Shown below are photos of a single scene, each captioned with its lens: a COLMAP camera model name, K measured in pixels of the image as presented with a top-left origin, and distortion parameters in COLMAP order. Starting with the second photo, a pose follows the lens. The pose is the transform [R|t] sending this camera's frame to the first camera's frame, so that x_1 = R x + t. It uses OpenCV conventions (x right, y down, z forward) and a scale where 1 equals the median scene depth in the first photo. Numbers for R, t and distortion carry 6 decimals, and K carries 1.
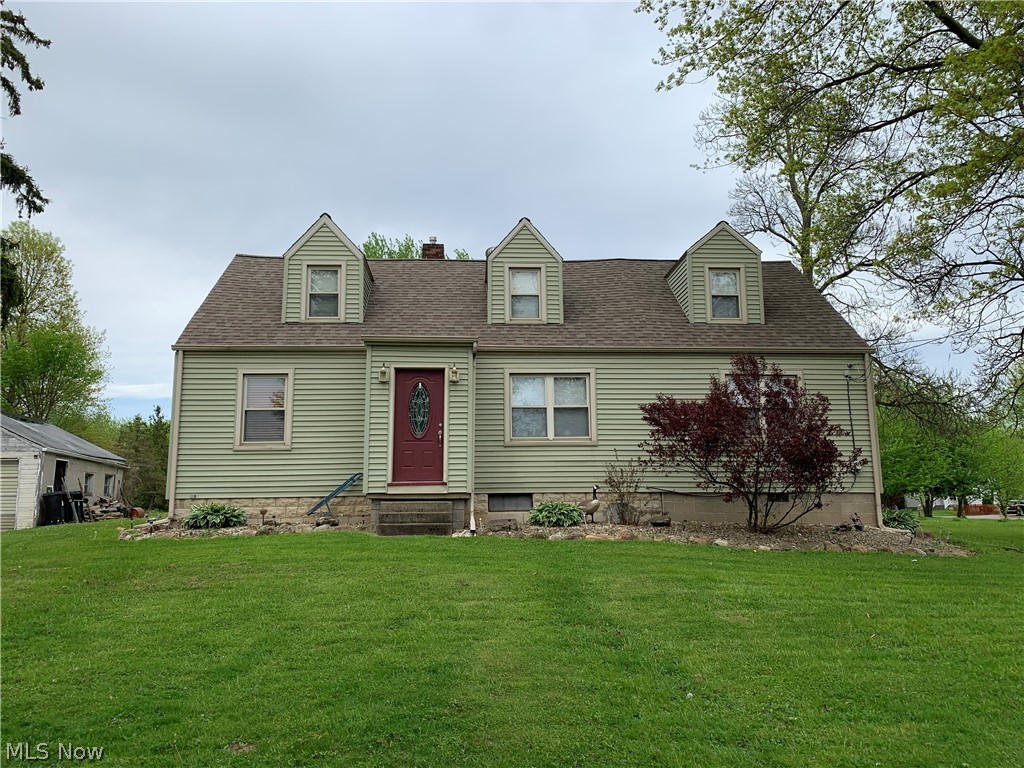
lens RADIAL K [[785.8, 0, 515.1], [0, 785.8, 392.0], [0, 0, 1]] dist [0.046052, -0.056536]
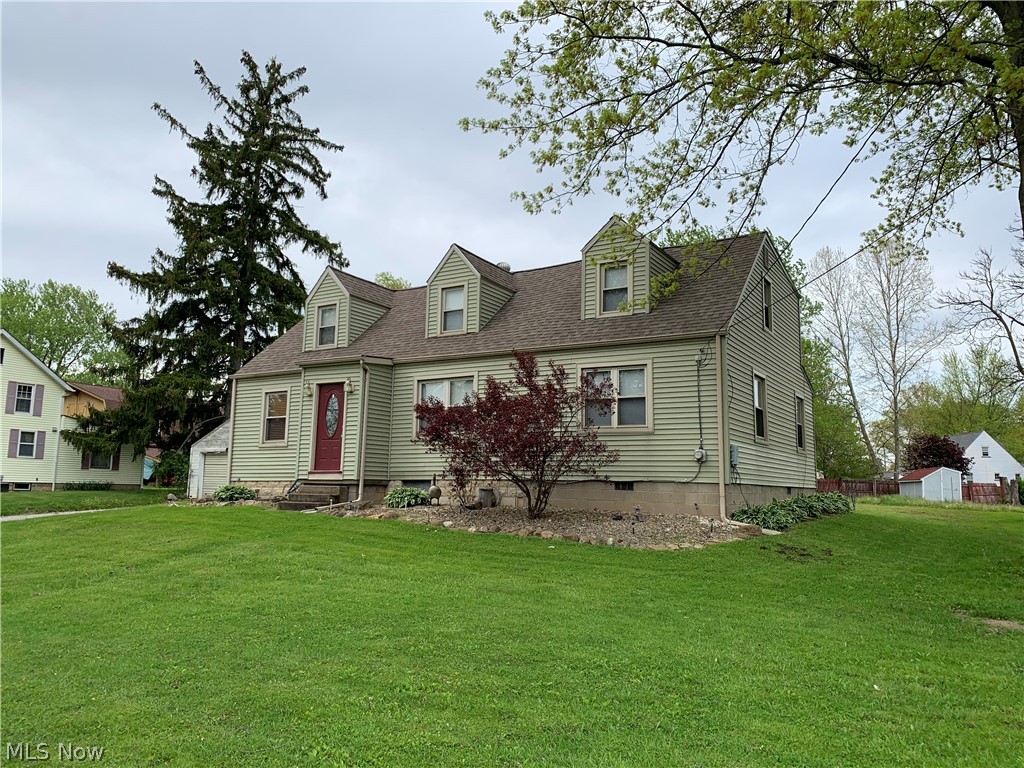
lens RADIAL K [[785.8, 0, 513.5], [0, 785.8, 381.5], [0, 0, 1]] dist [0.046052, -0.056536]
pose [[0.822761, -0.055504, -0.565671, 0.748757], [0.061137, 0.998089, -0.009010, -0.002269], [0.565090, -0.027171, 0.824582, 0.085682]]
